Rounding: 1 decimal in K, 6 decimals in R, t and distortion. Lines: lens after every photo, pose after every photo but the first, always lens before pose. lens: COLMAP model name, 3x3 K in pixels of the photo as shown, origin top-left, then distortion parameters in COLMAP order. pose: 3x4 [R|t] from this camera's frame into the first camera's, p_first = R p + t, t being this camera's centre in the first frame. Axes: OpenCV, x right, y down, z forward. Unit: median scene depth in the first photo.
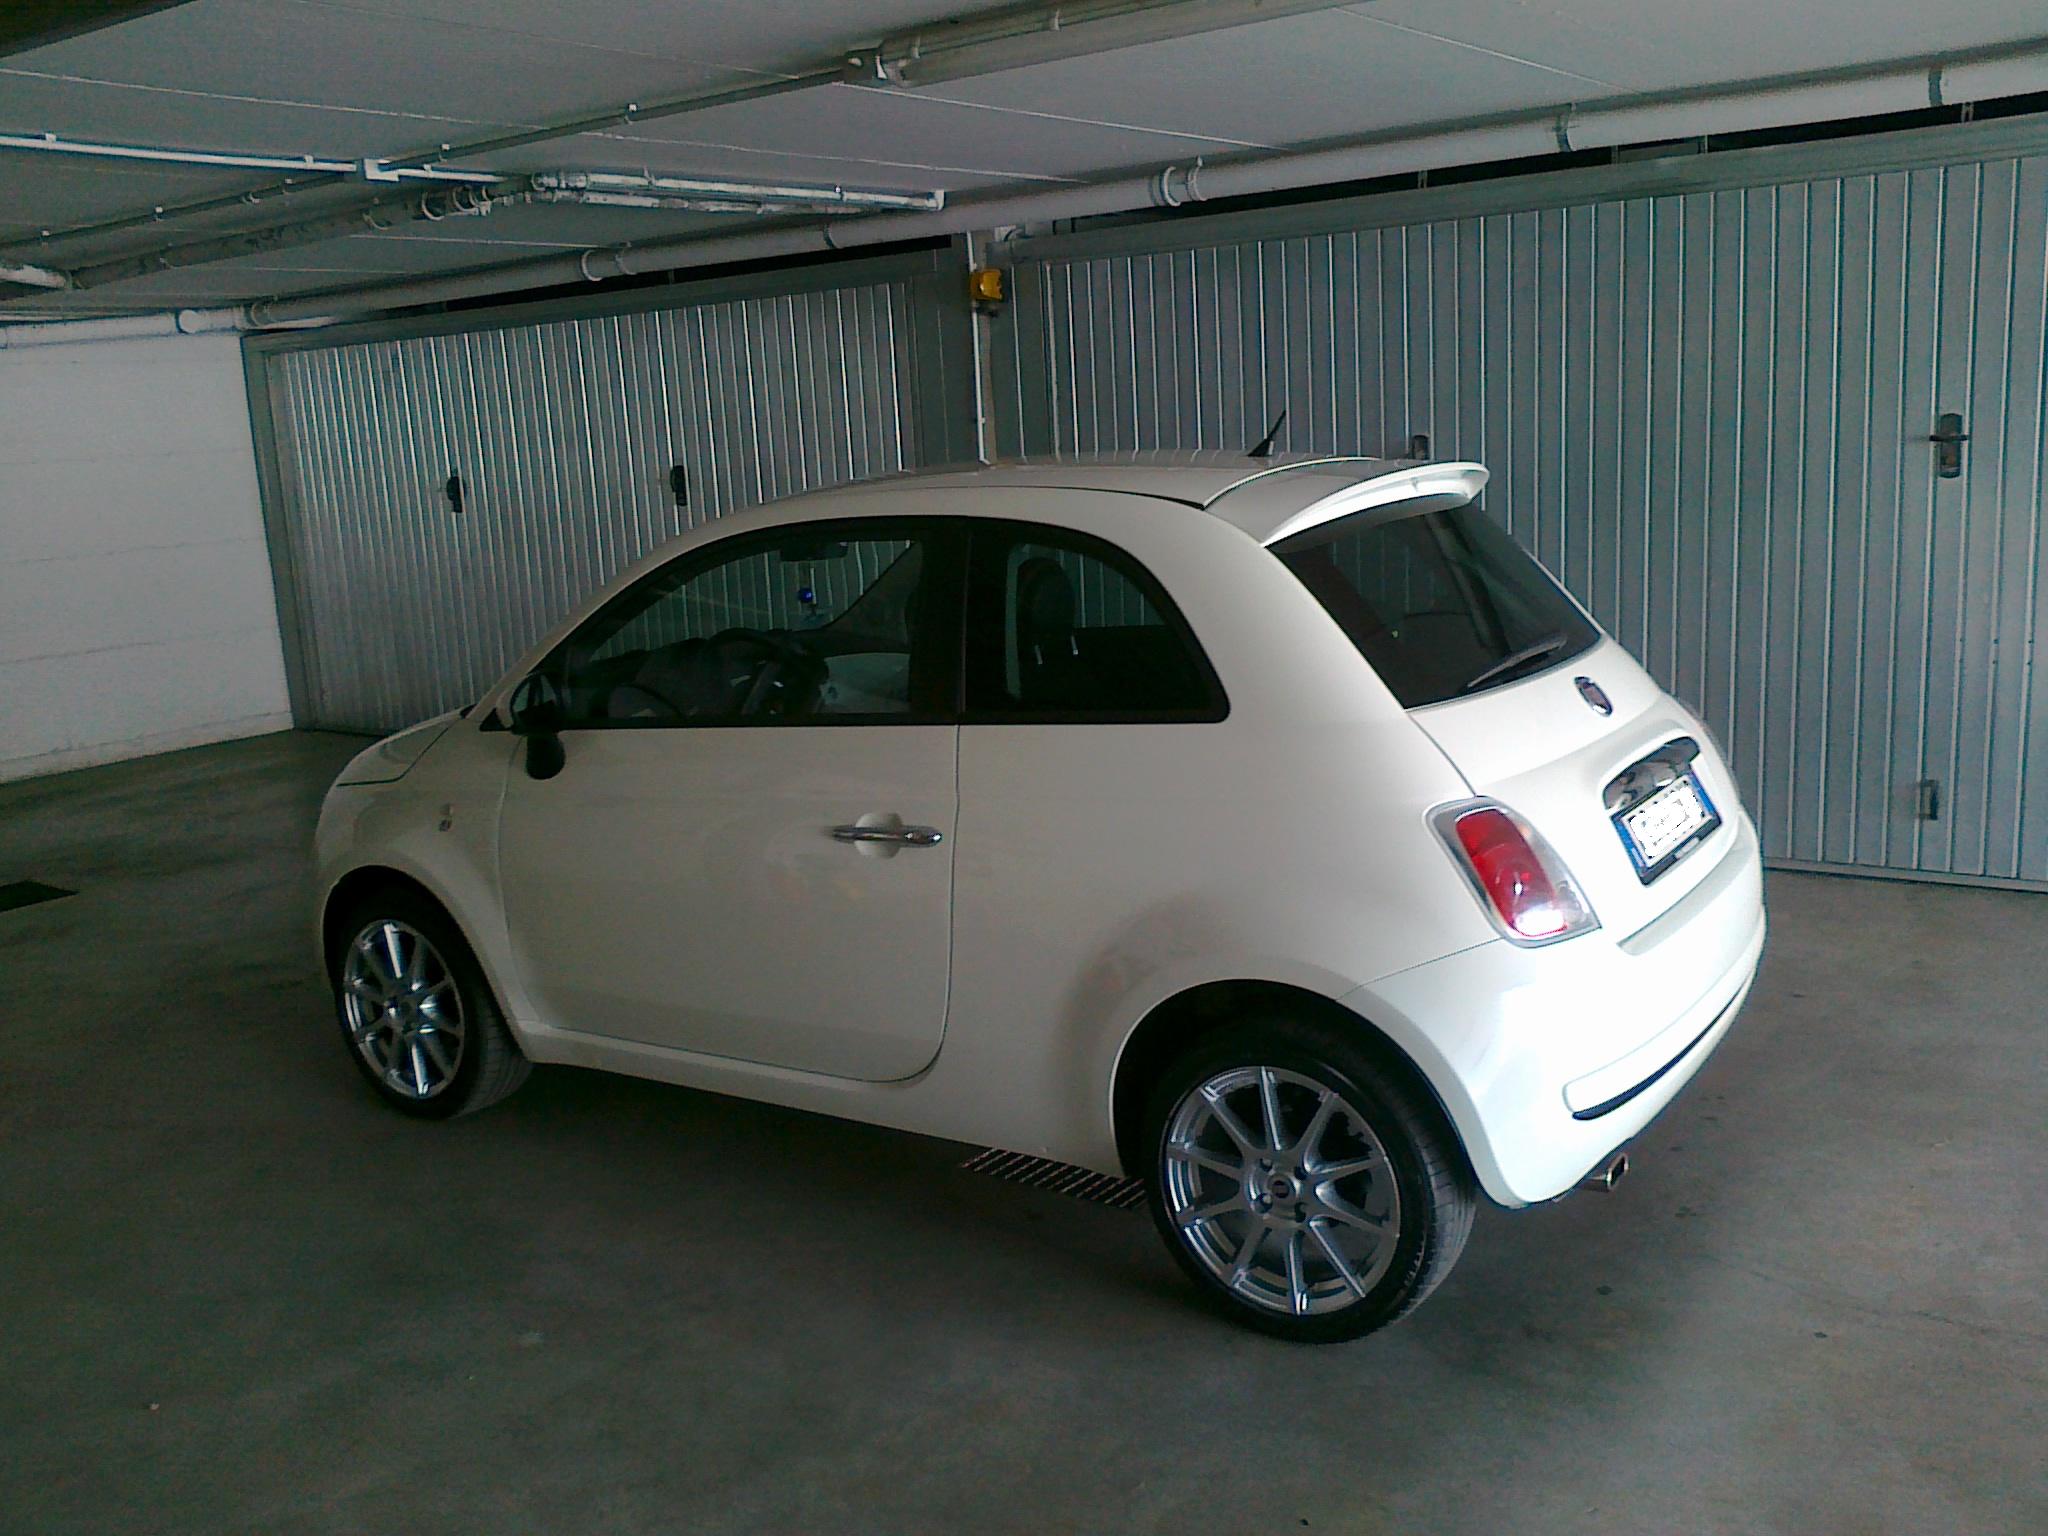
lens RADIAL K [[1905.9, 0, 1027.1], [0, 1905.9, 762.3], [0, 0, 1]] dist [0.050637, 0.000000]
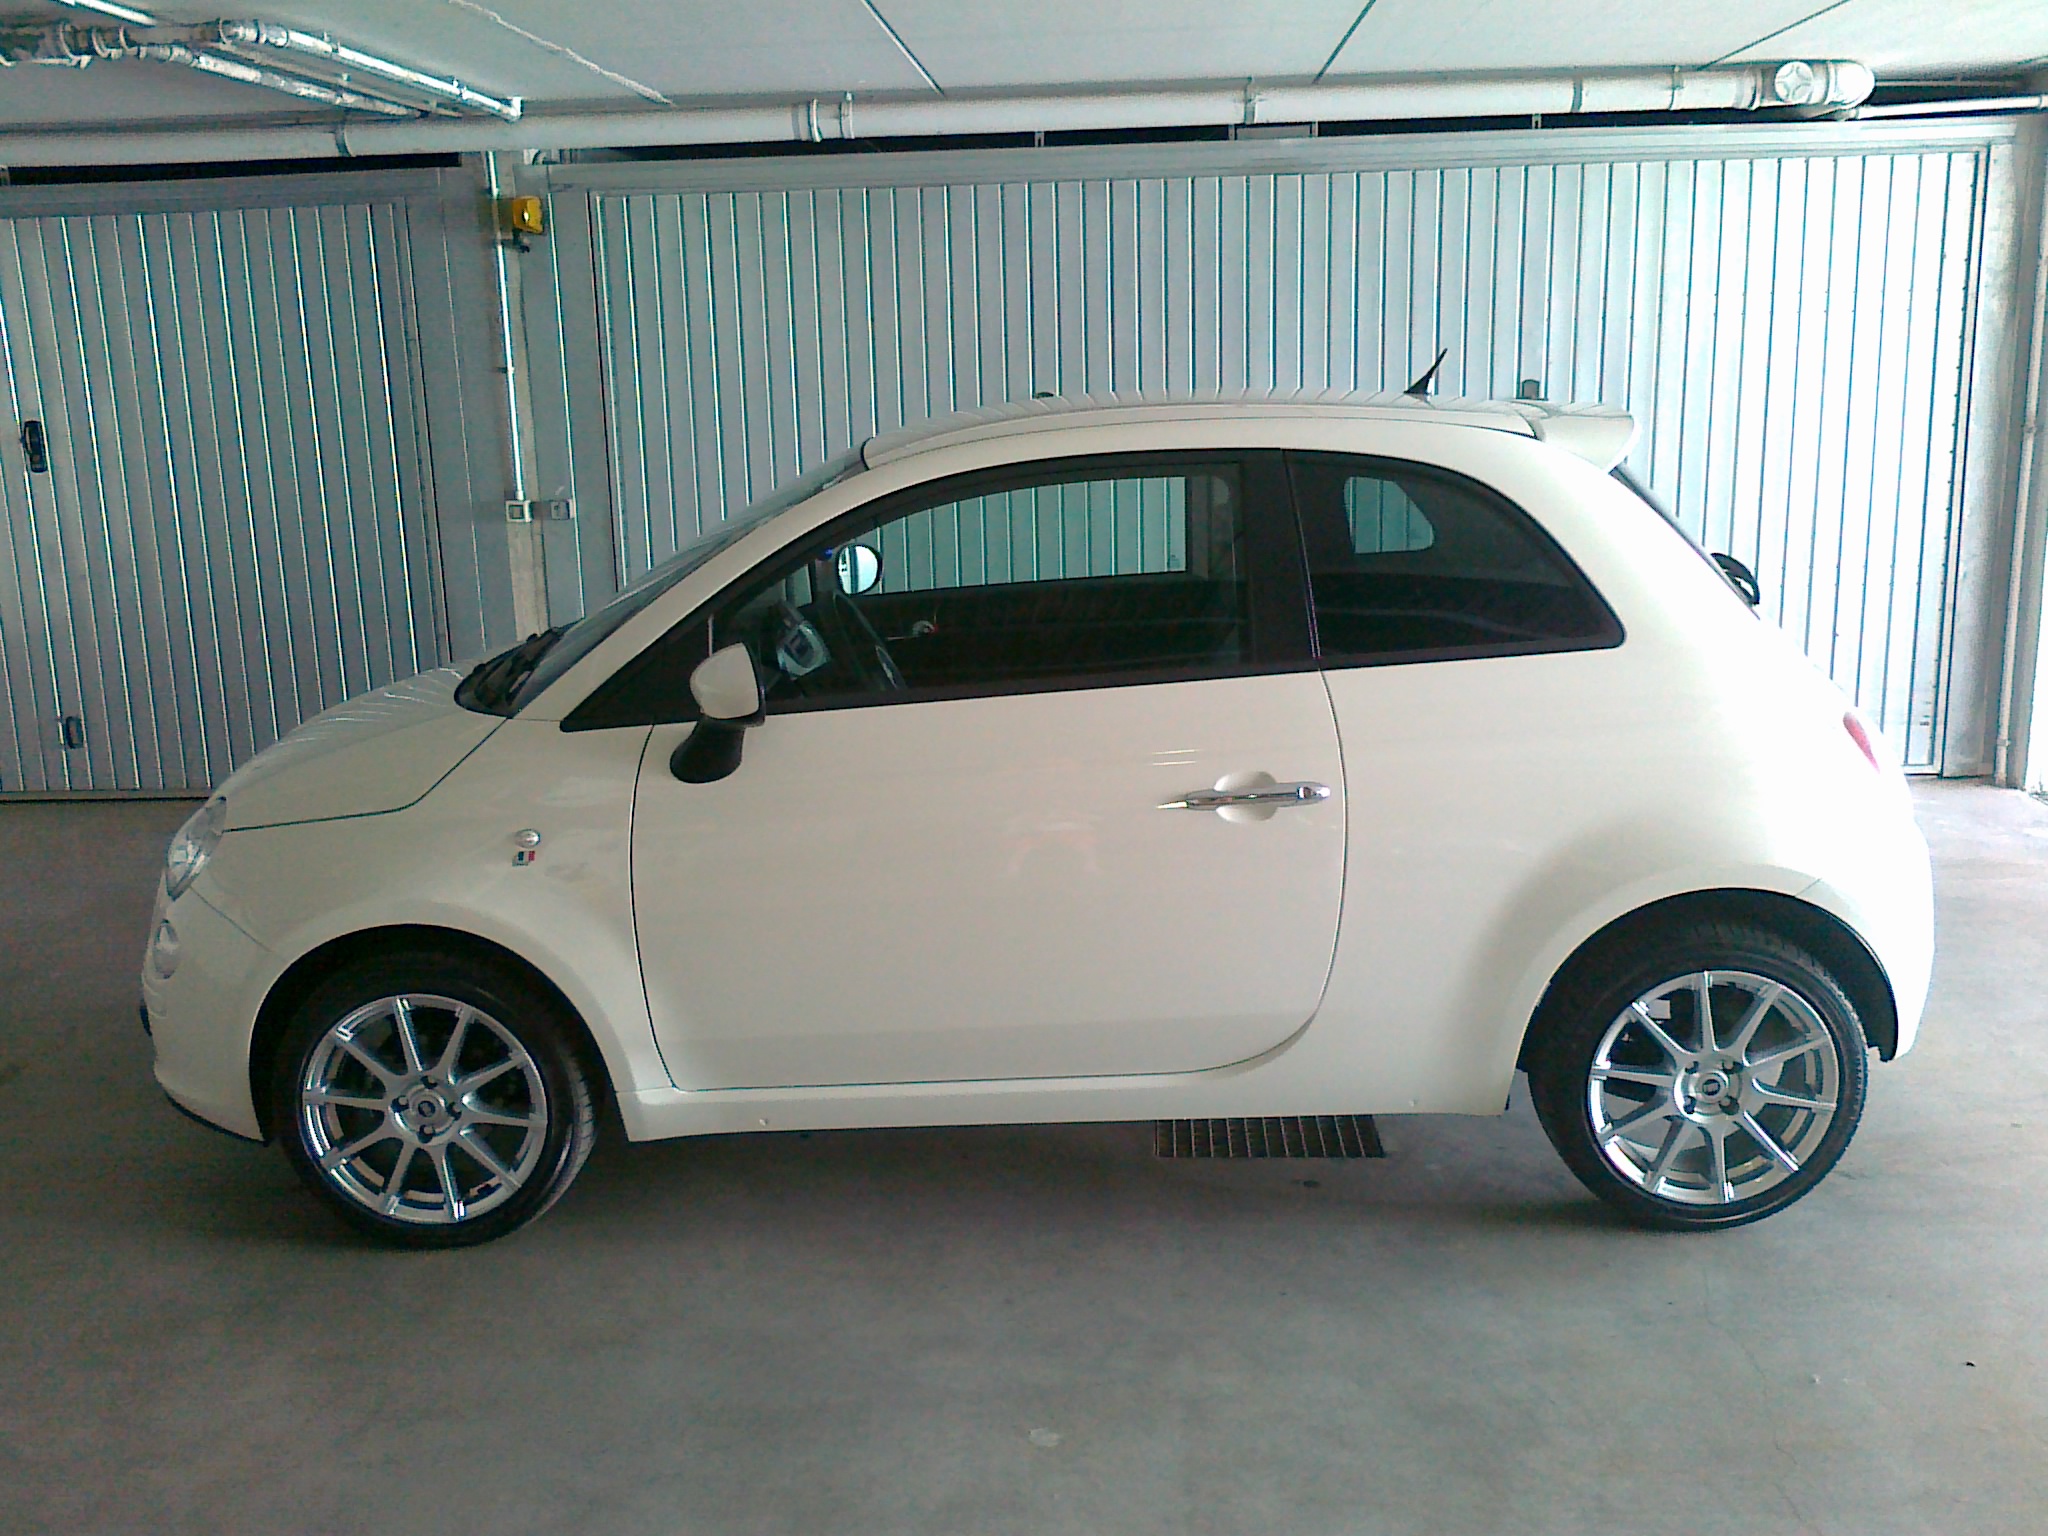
lens RADIAL K [[1905.9, 0, 1026.1], [0, 1905.9, 776.0], [0, 0, 1]] dist [0.050637, 0.000000]
pose [[0.837565, -0.091604, 0.538603, -0.407377], [0.084401, 0.995703, 0.038096, -0.009887], [-0.539778, 0.013550, 0.841698, 0.176102]]
